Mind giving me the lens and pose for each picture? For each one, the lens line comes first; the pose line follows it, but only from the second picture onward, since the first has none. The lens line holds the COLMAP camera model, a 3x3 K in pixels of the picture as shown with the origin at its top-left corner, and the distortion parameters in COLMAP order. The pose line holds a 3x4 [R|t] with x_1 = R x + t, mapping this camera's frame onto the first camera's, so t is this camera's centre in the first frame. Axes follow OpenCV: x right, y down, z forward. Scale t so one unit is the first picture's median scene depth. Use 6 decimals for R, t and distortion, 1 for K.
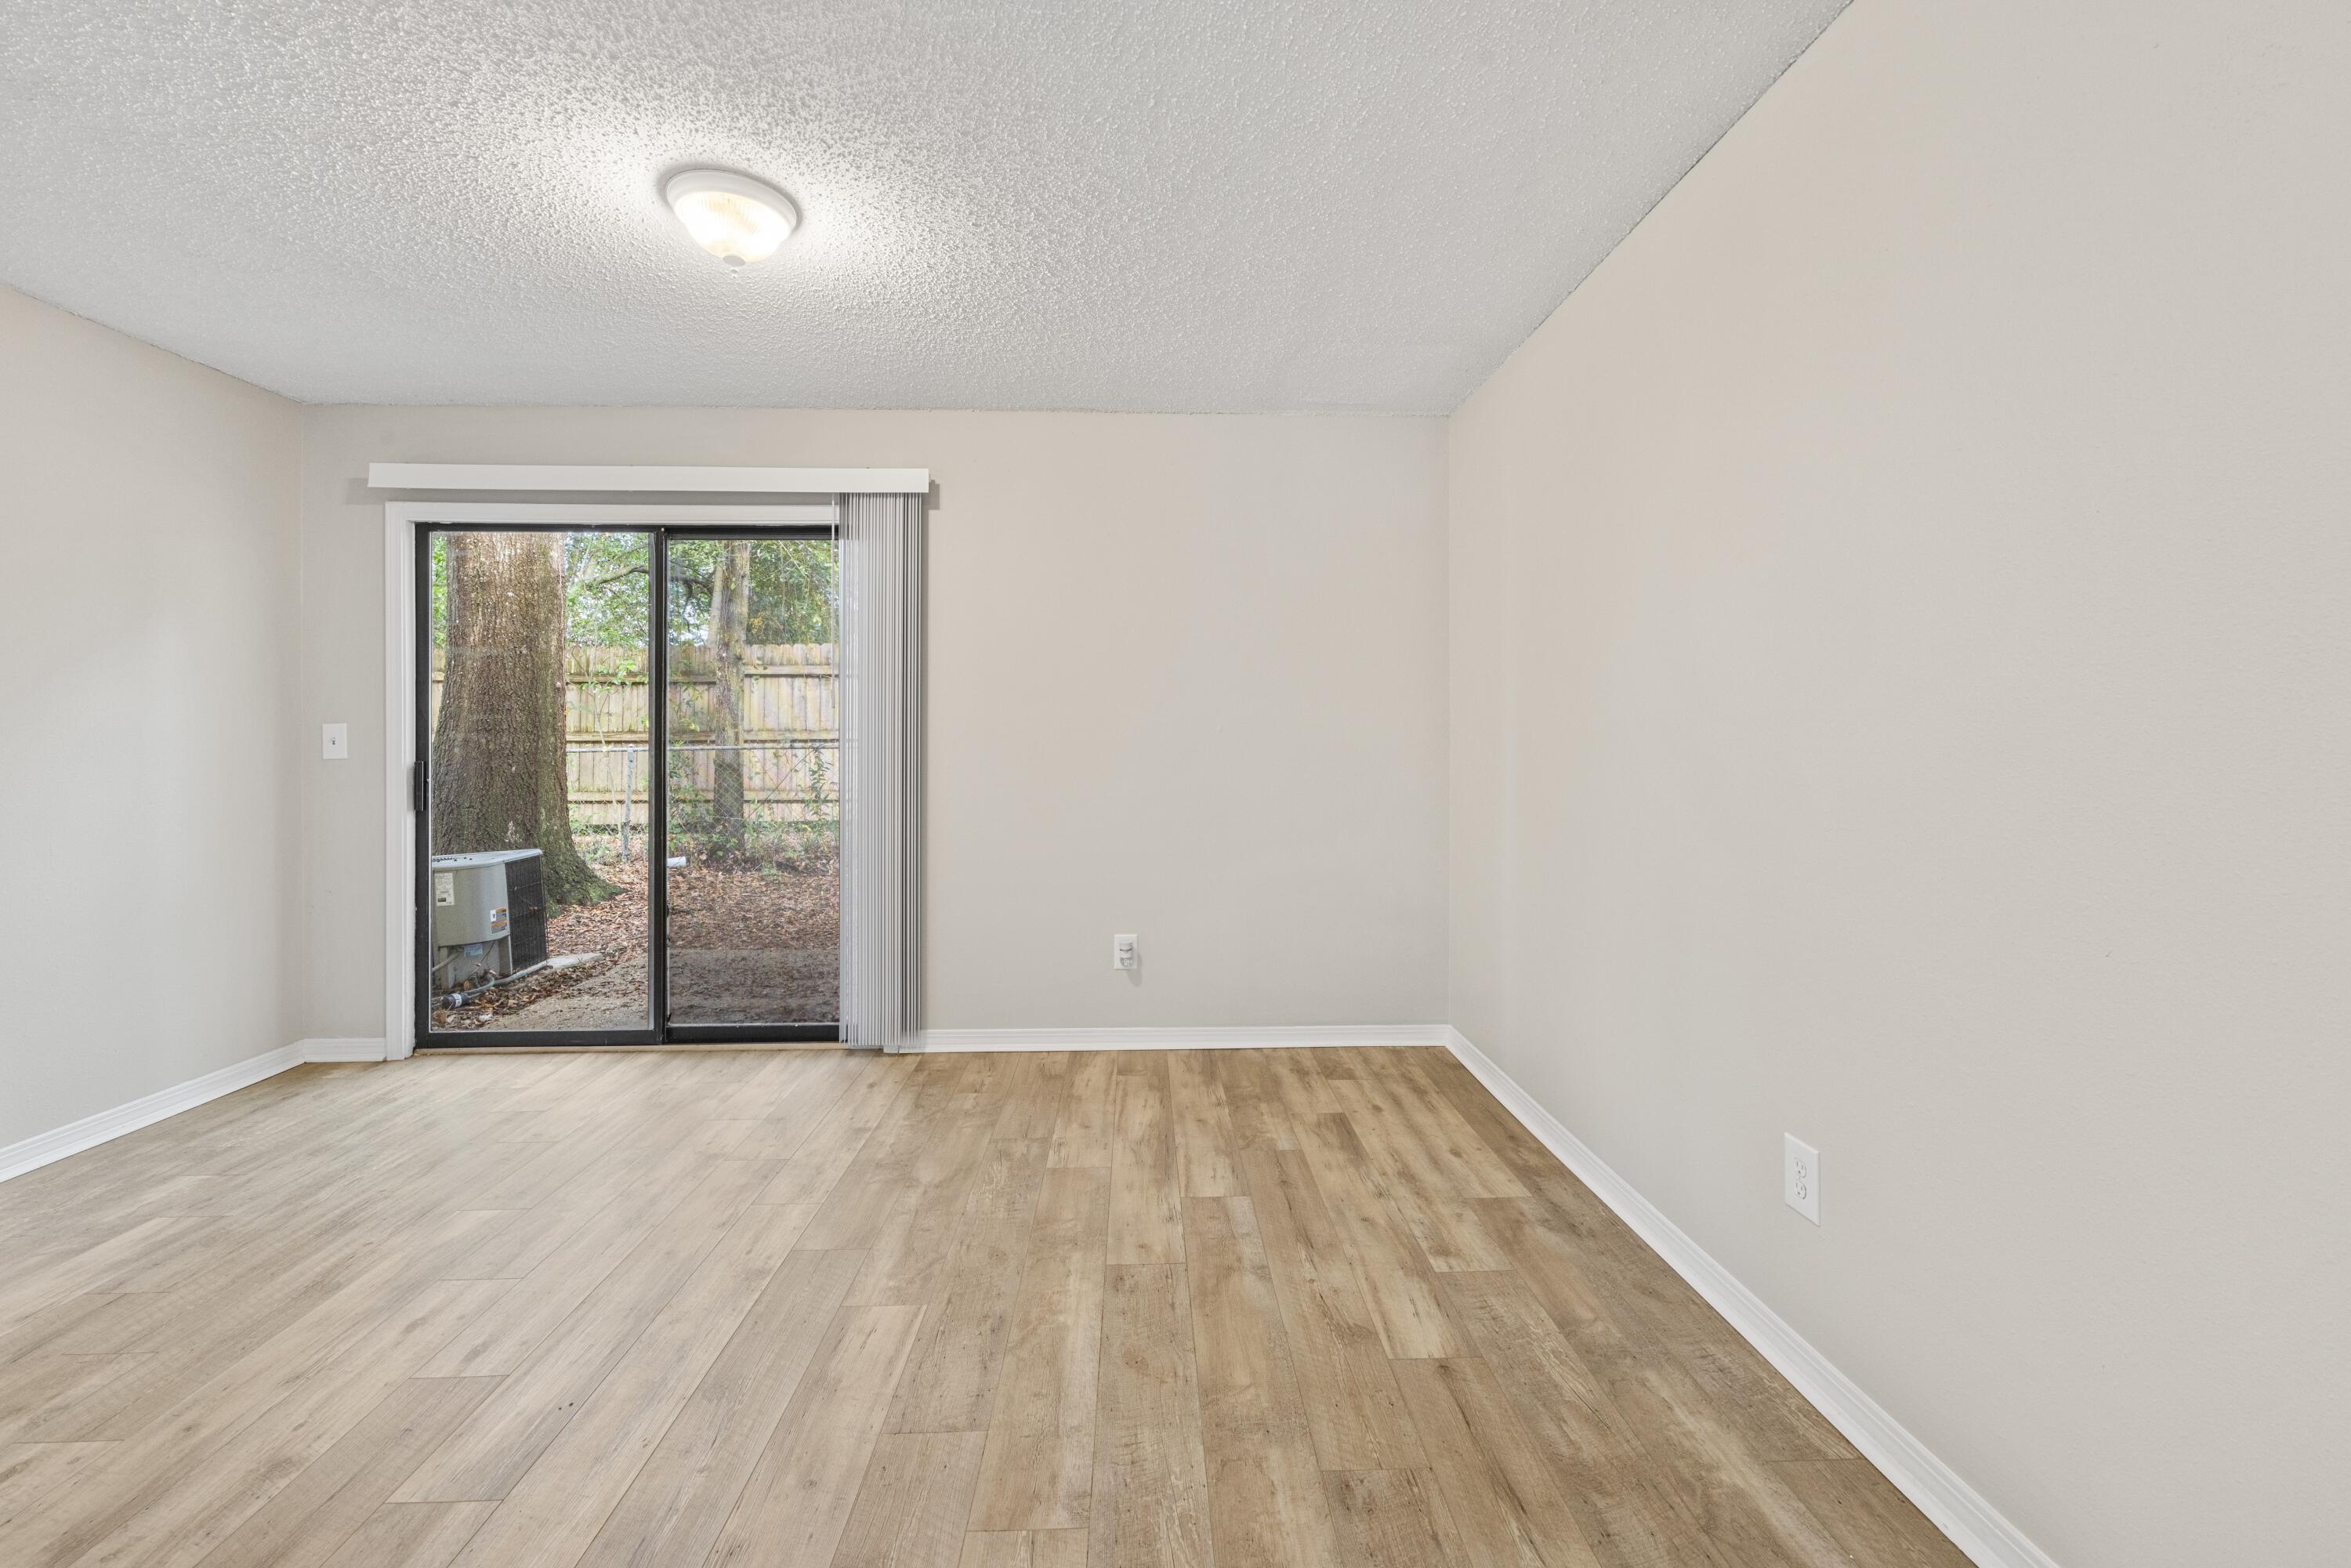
lens RADIAL K [[961.7, 0, 1173.3], [0, 961.7, 744.0], [0, 0, 1]] dist [-0.002763, -0.000106]
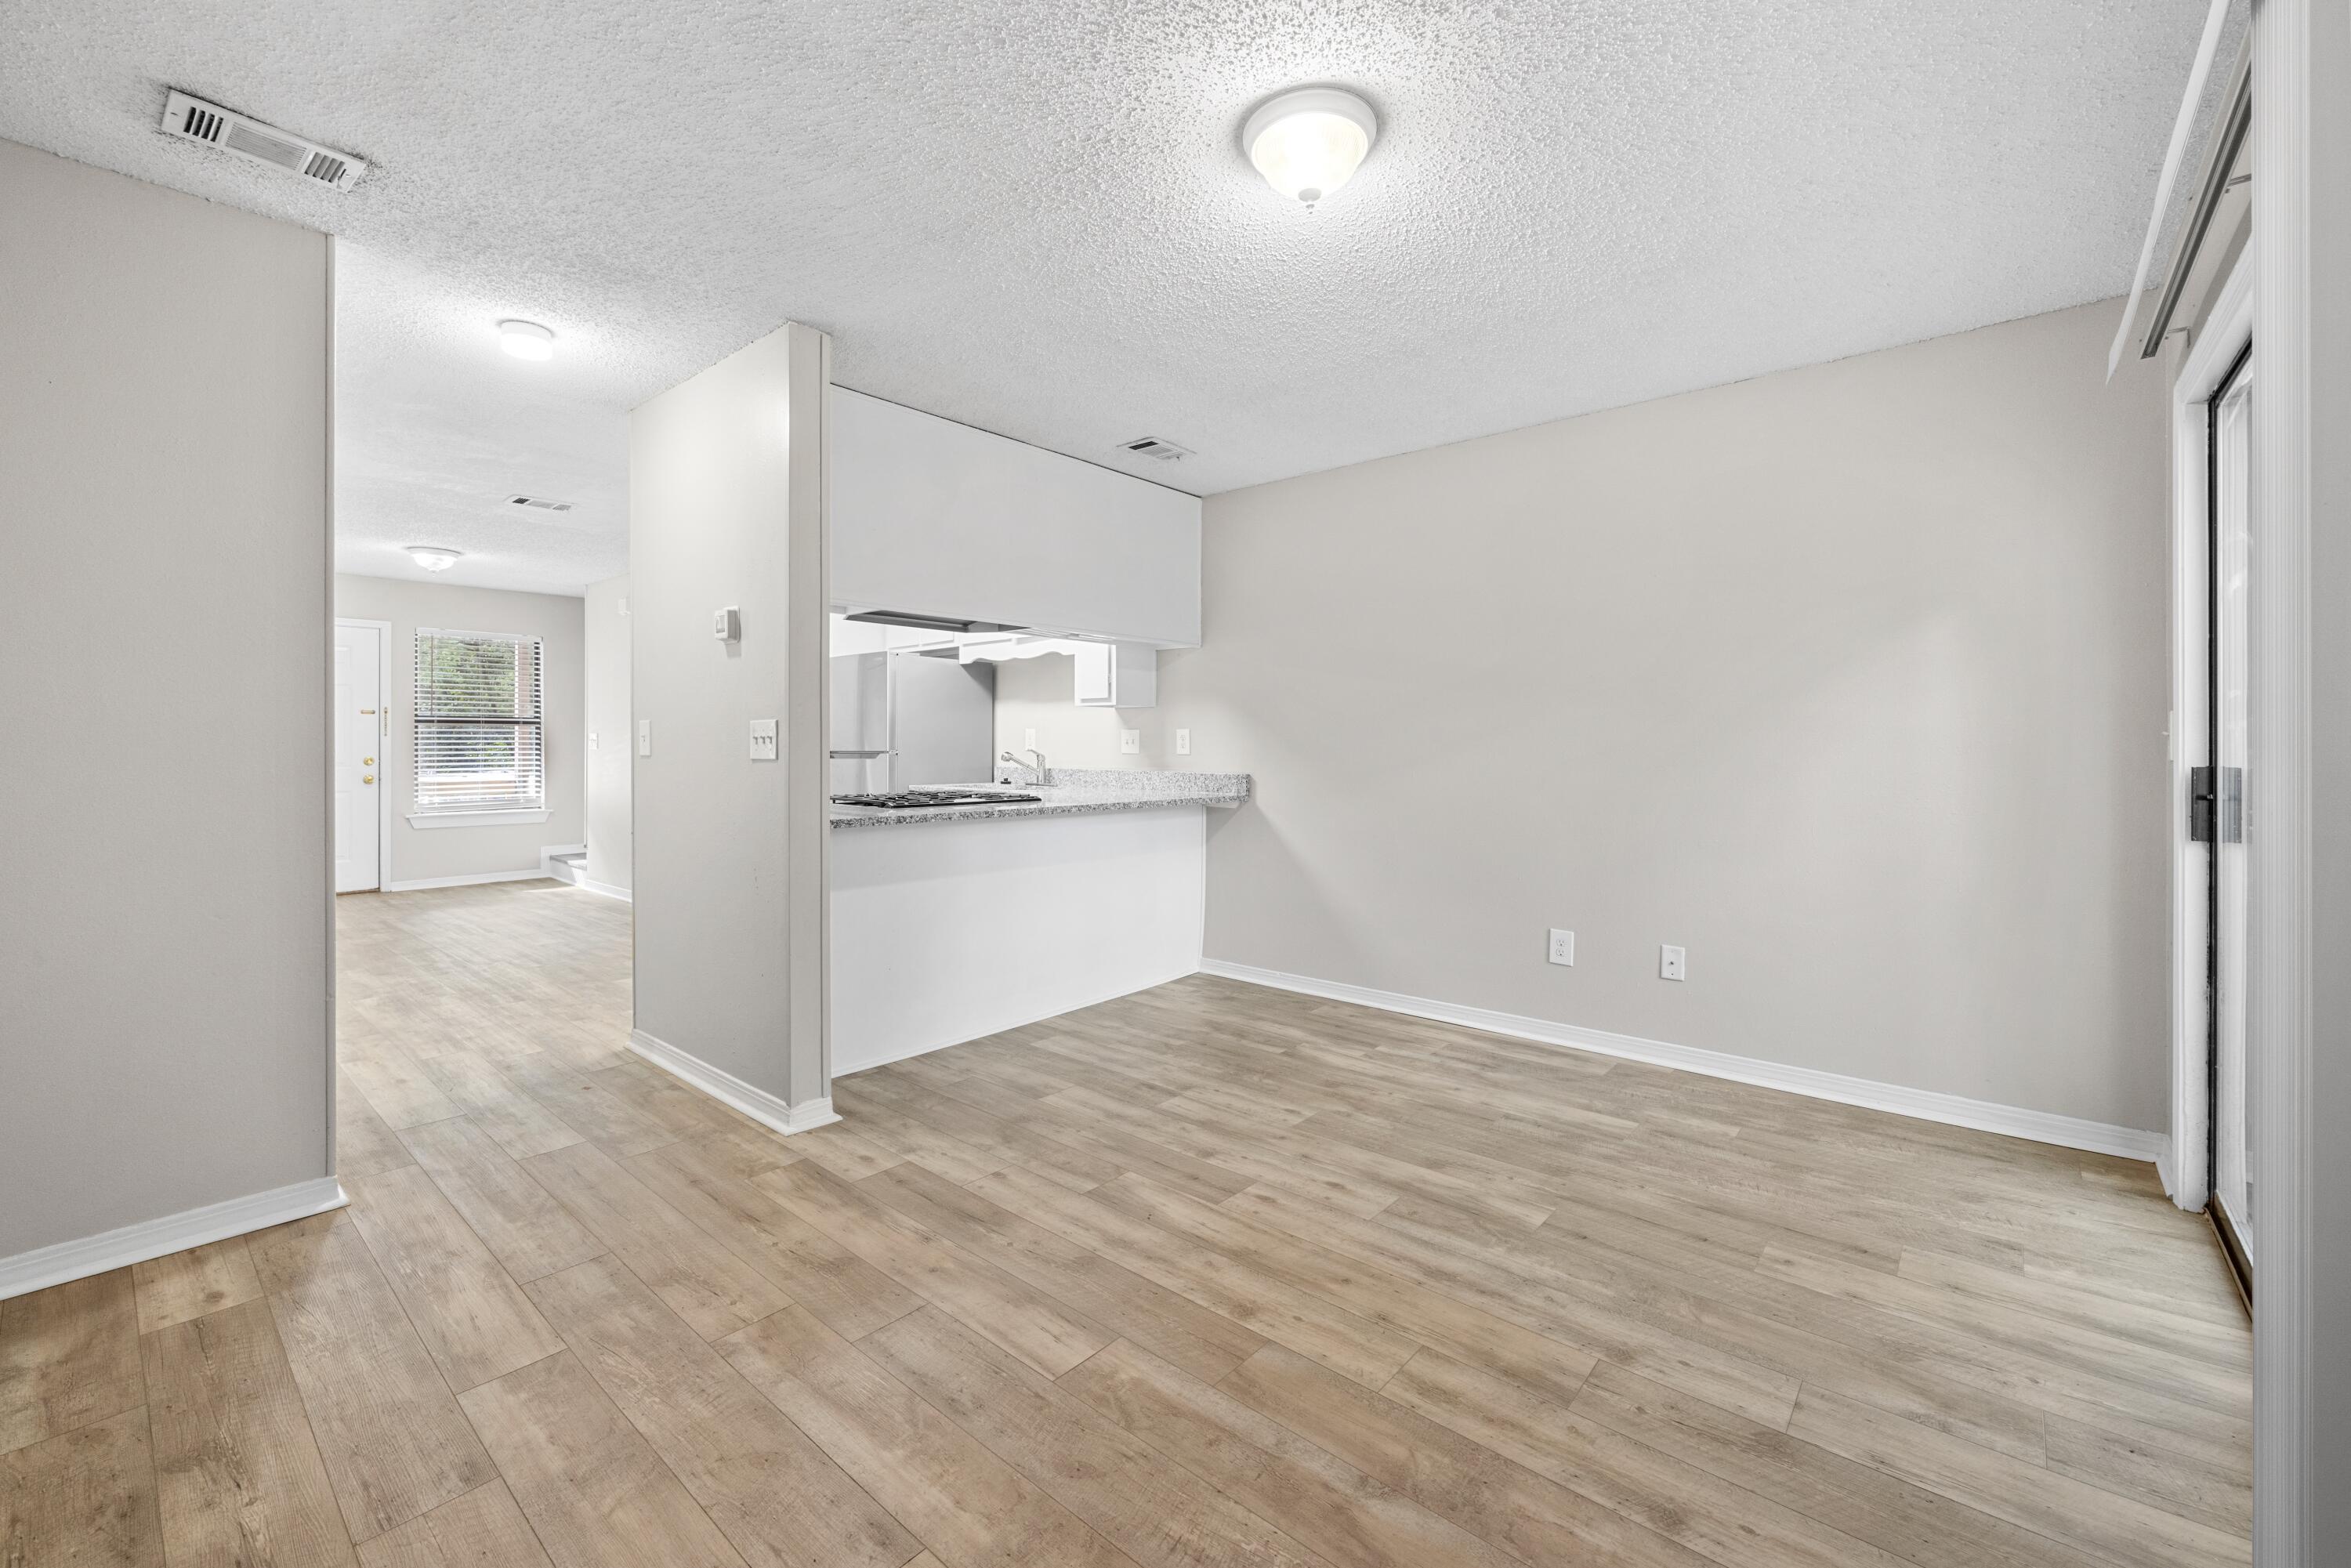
lens RADIAL K [[961.7, 0, 1173.3], [0, 961.7, 744.0], [0, 0, 1]] dist [-0.002763, -0.000106]
pose [[-0.683480, 0.001619, -0.729967, 0.212968], [0.002277, 0.999997, 0.000085, 0.000928], [0.729966, -0.001604, -0.683482, 1.162701]]
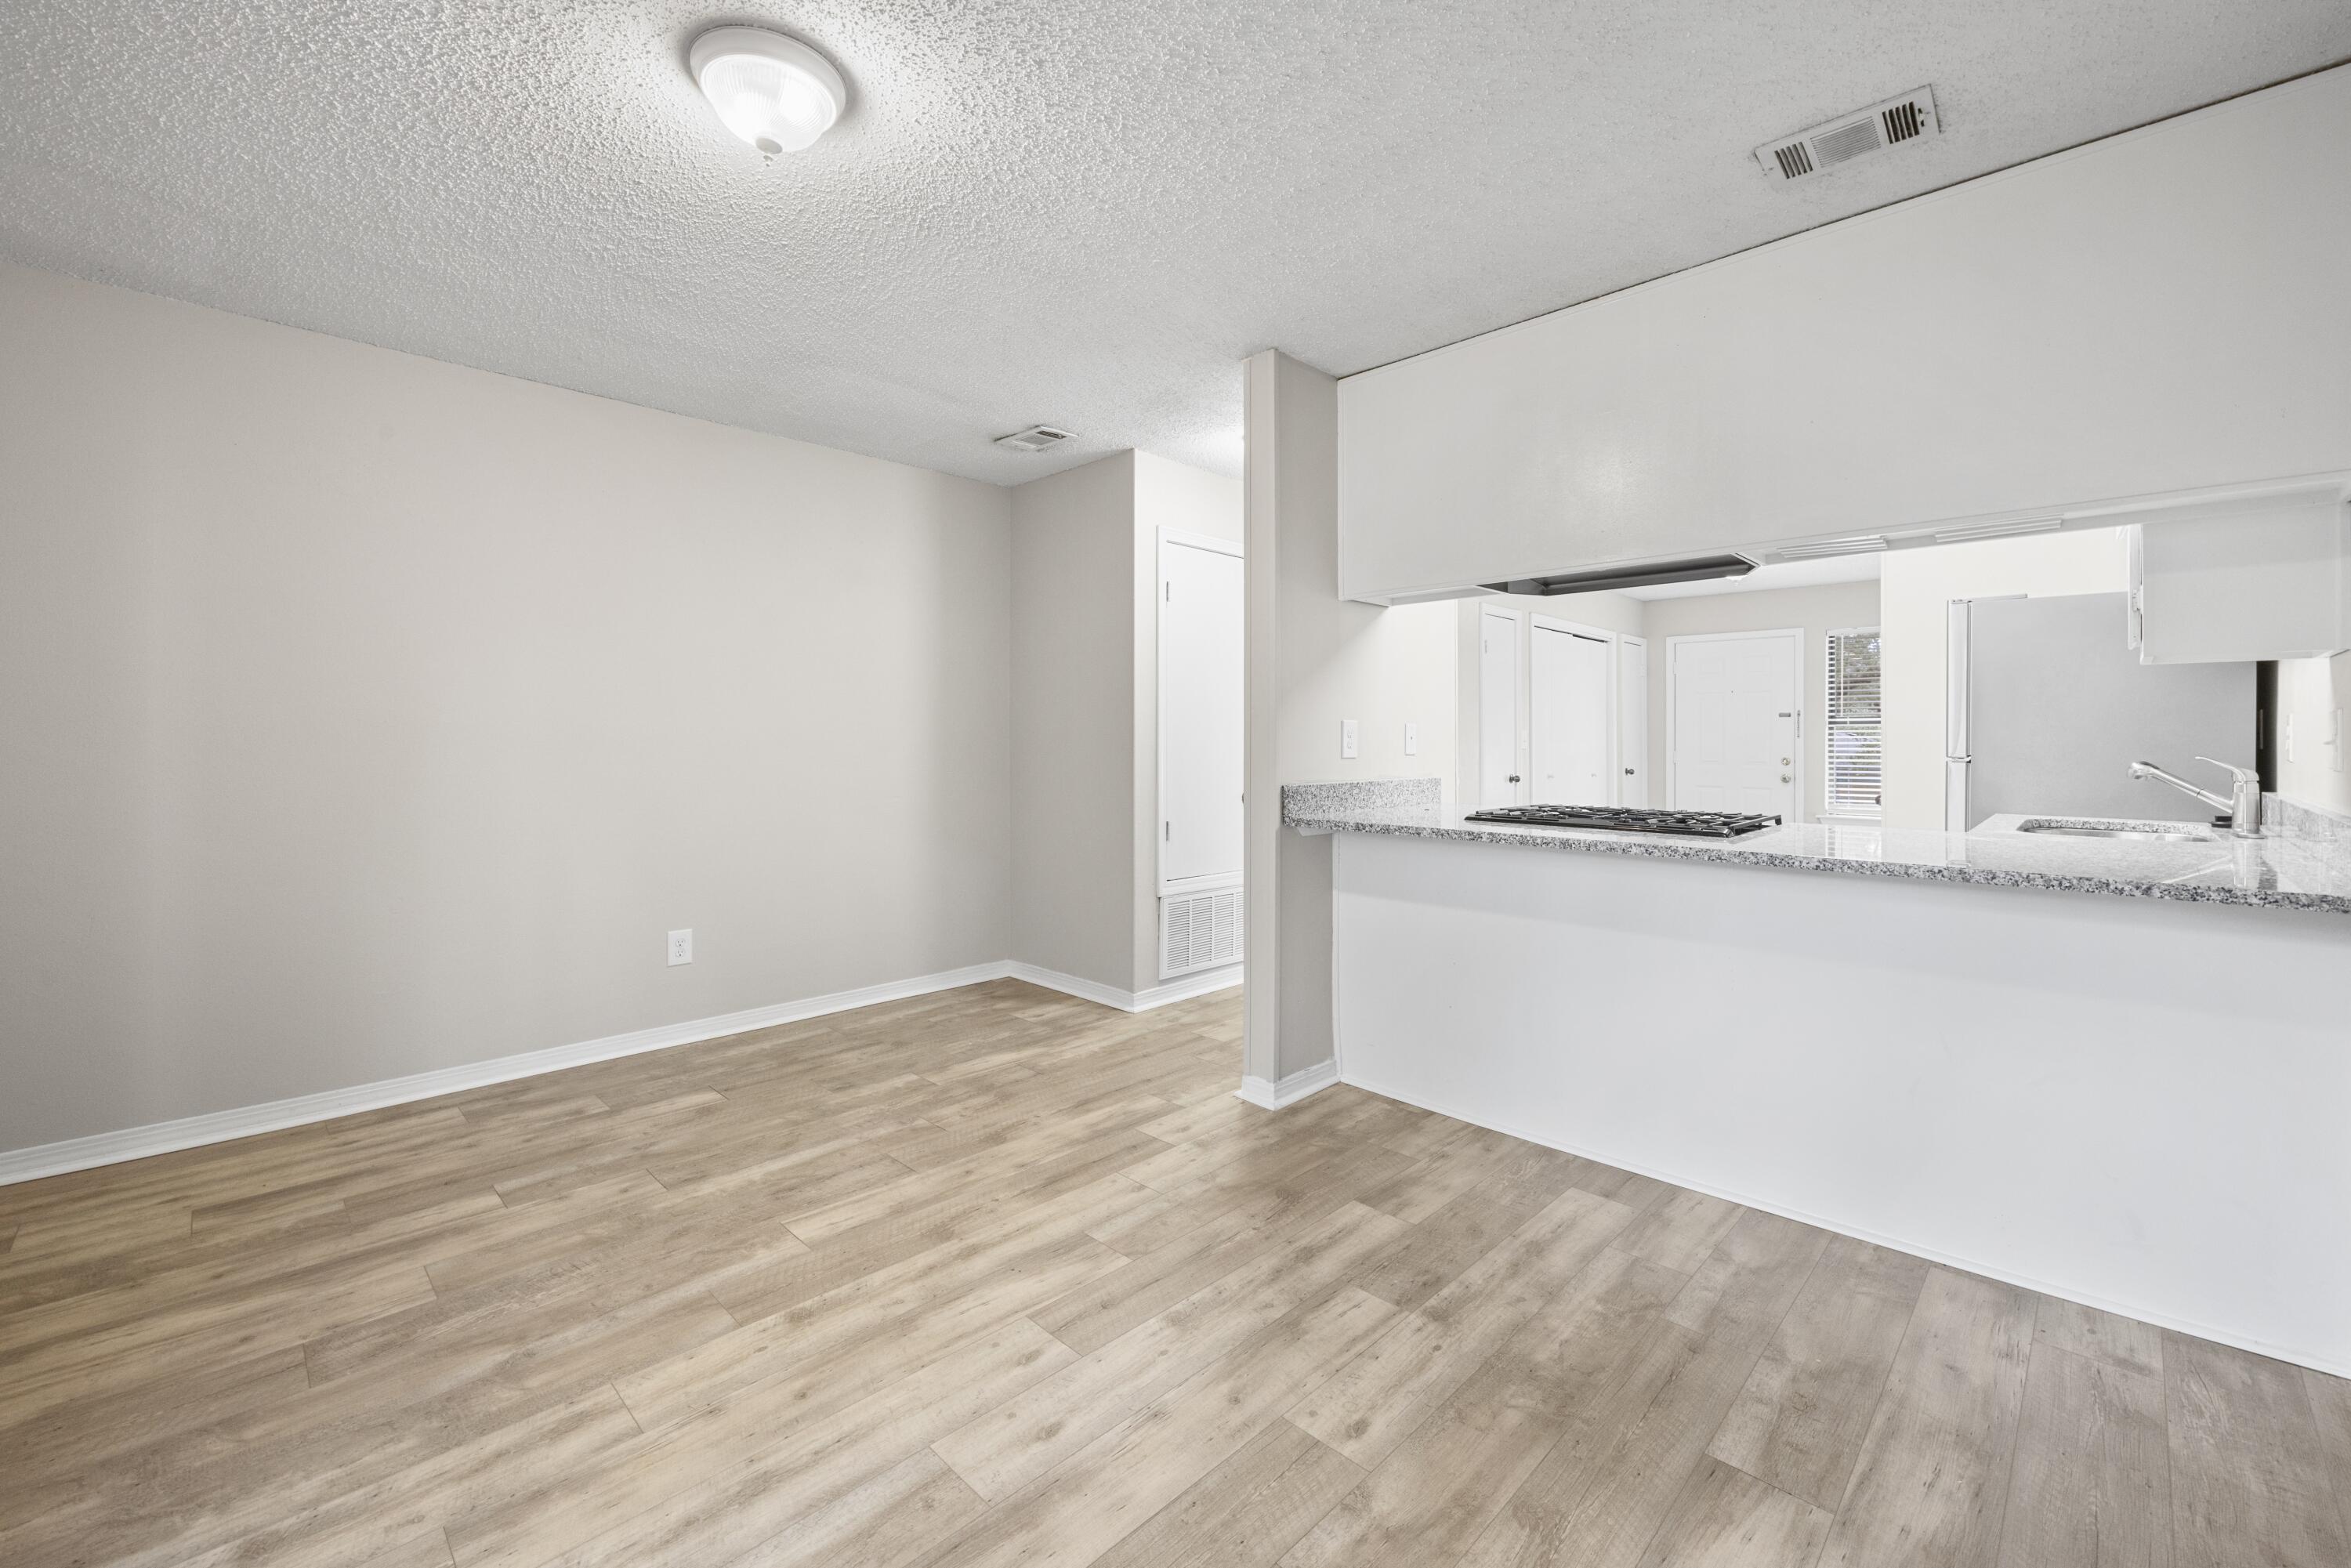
lens RADIAL K [[961.7, 0, 1173.3], [0, 961.7, 744.0], [0, 0, 1]] dist [-0.002763, -0.000106]
pose [[-0.681434, 0.000358, 0.731880, -0.991018], [-0.002887, 0.999991, -0.003177, 0.003948], [-0.731874, -0.004278, -0.681426, 1.000834]]
